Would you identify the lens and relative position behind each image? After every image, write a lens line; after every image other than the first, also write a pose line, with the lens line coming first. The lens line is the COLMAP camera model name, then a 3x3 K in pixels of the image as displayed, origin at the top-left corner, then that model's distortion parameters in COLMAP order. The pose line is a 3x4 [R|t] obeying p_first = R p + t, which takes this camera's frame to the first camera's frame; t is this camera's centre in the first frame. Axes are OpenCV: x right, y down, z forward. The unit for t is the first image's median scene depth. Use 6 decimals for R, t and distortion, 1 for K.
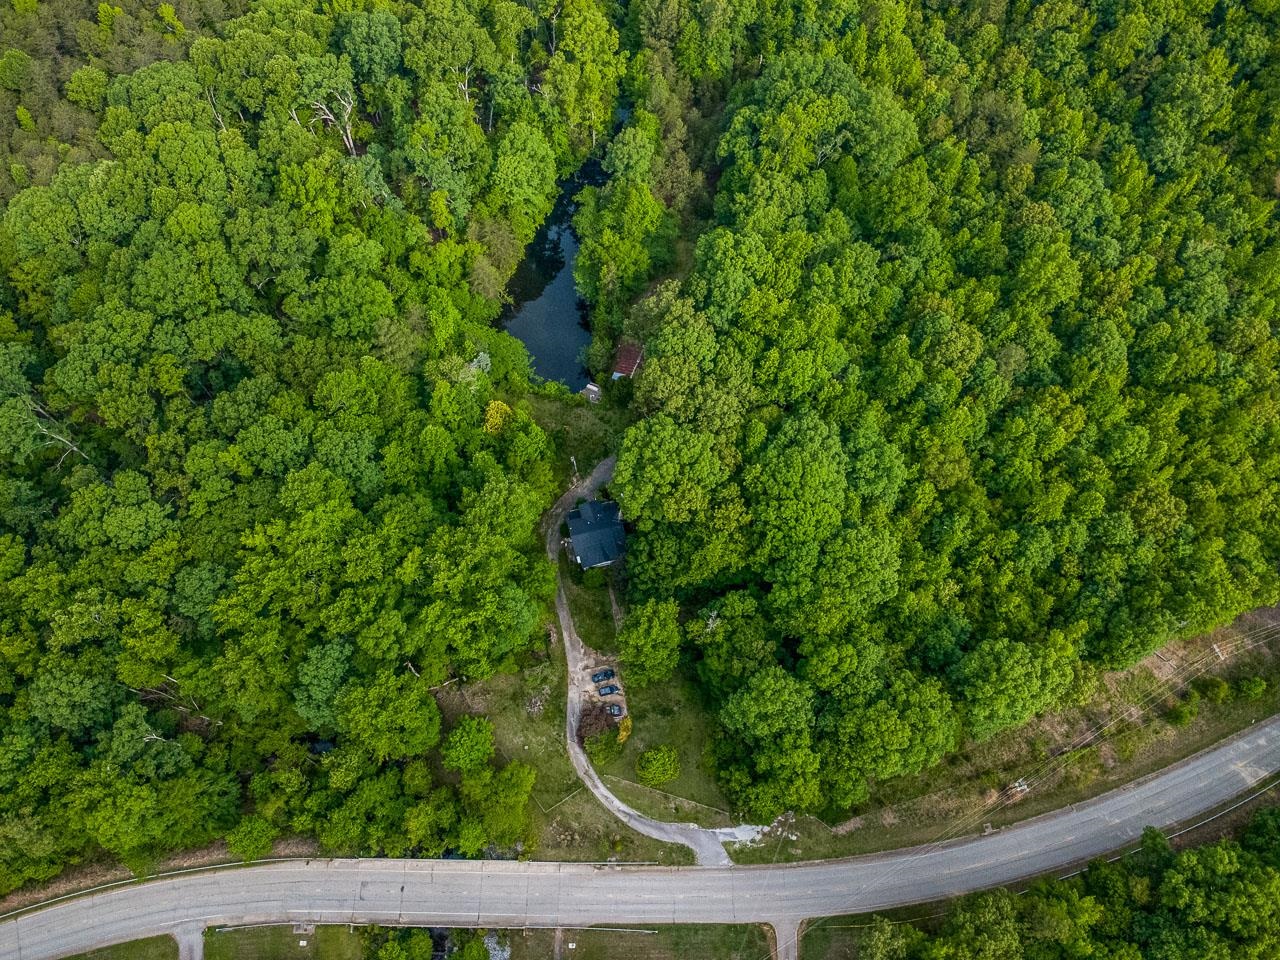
lens RADIAL K [[898.9, 0, 637.4], [0, 898.9, 481.9], [0, 0, 1]] dist [0.004054, 0.001974]
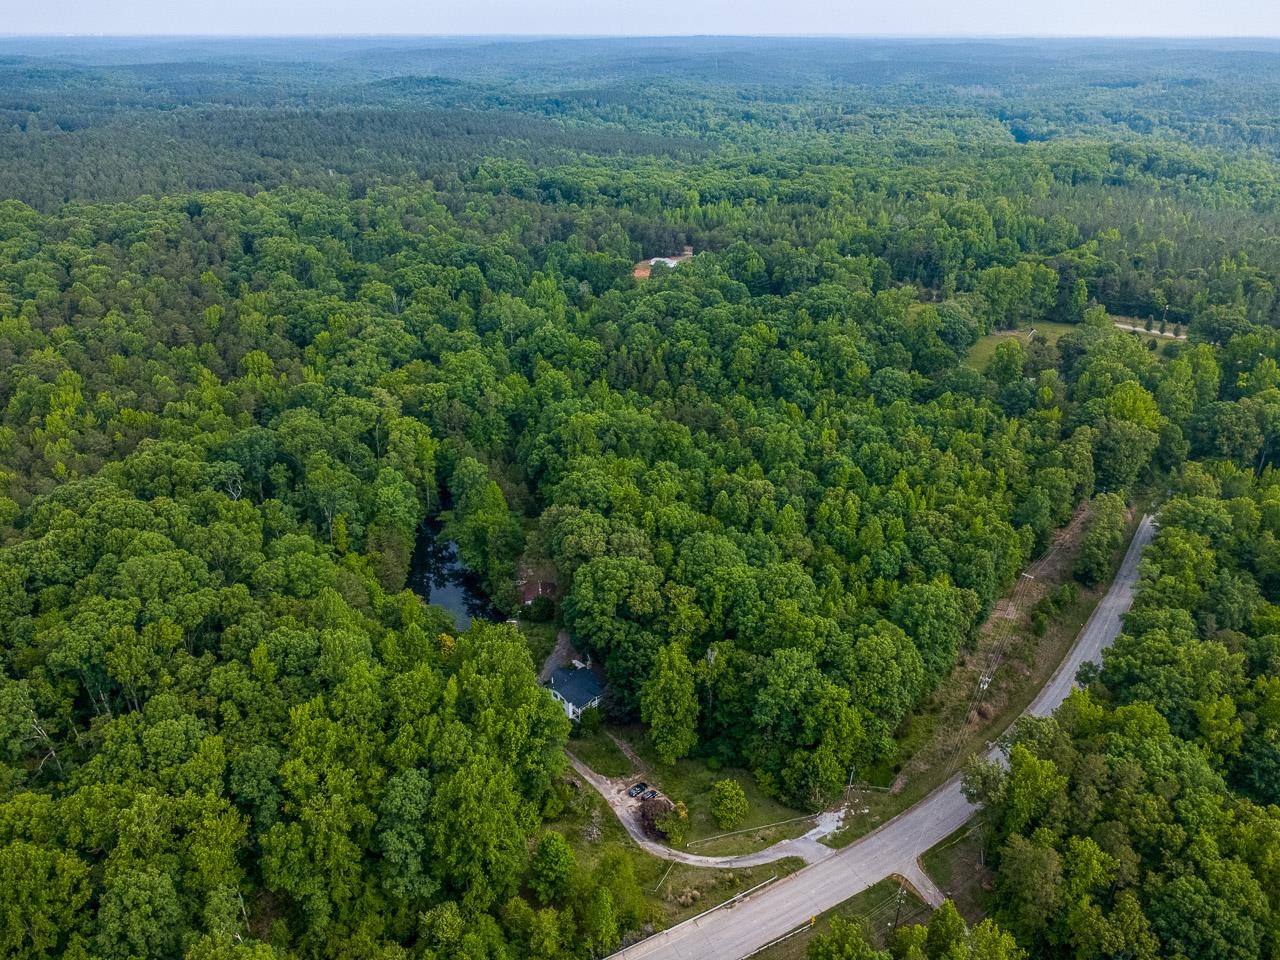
lens RADIAL K [[922.9, 0, 640.0], [0, 922.9, 480.0], [0, 0, 1]] dist [0.004437, 0.000734]
pose [[0.880361, -0.217554, 0.421468, -0.424425], [0.435025, 0.724438, -0.534737, 0.547883], [-0.188993, 0.654110, 0.732408, -0.029491]]
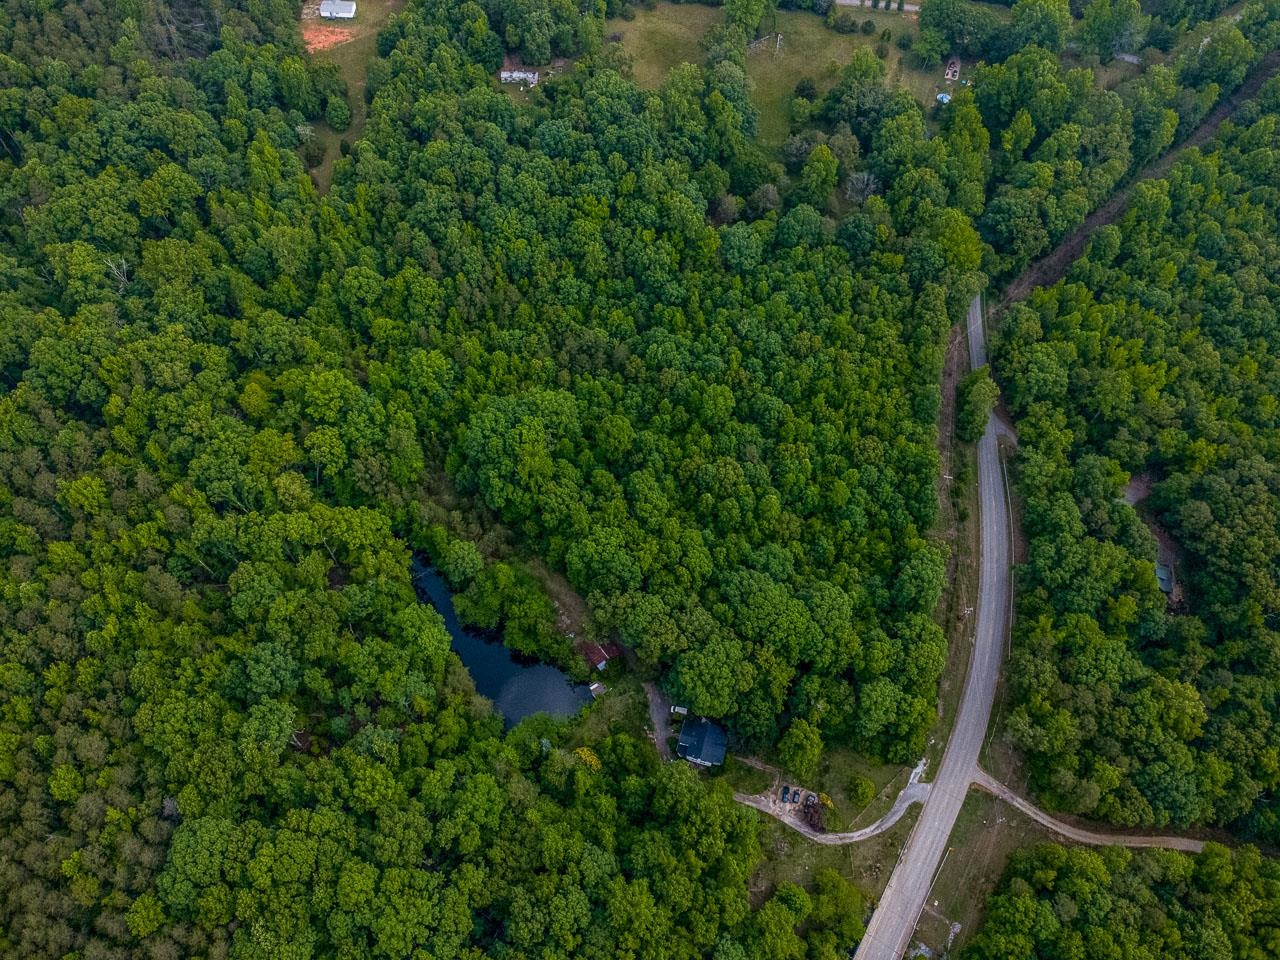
lens RADIAL K [[898.9, 0, 637.4], [0, 898.9, 481.9], [0, 0, 1]] dist [0.004054, 0.001974]
pose [[0.517905, -0.744361, 0.421546, -0.410572], [0.771817, 0.619101, 0.144958, -0.507248], [-0.368881, 0.250282, 0.895146, -0.349810]]
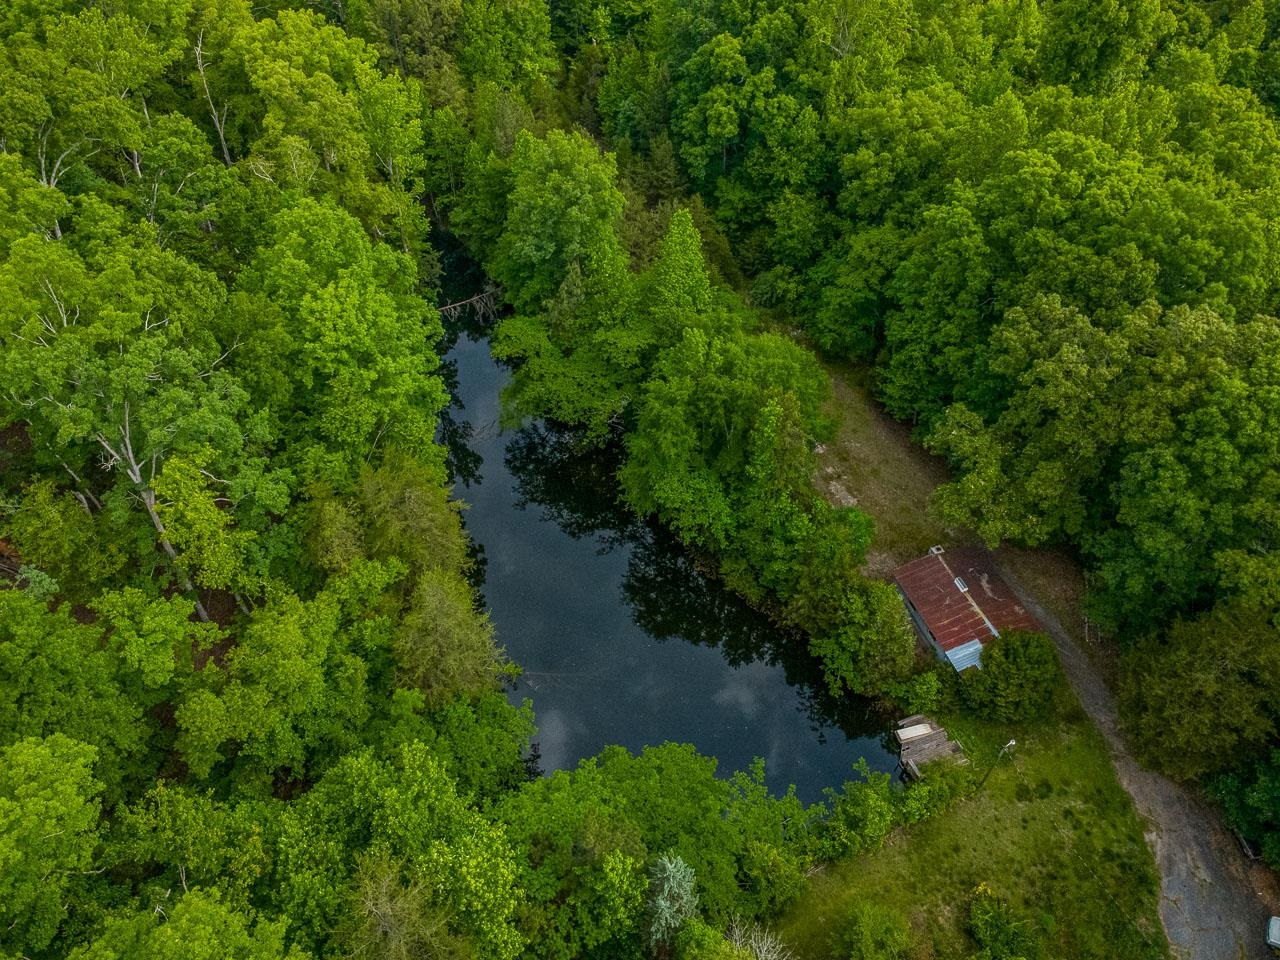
lens RADIAL K [[898.9, 0, 637.4], [0, 898.9, 481.9], [0, 0, 1]] dist [0.004054, 0.001974]
pose [[0.763228, -0.479539, 0.433042, -0.263341], [0.588899, 0.792041, -0.160839, -0.213446], [-0.265858, 0.377774, 0.886908, 0.807231]]
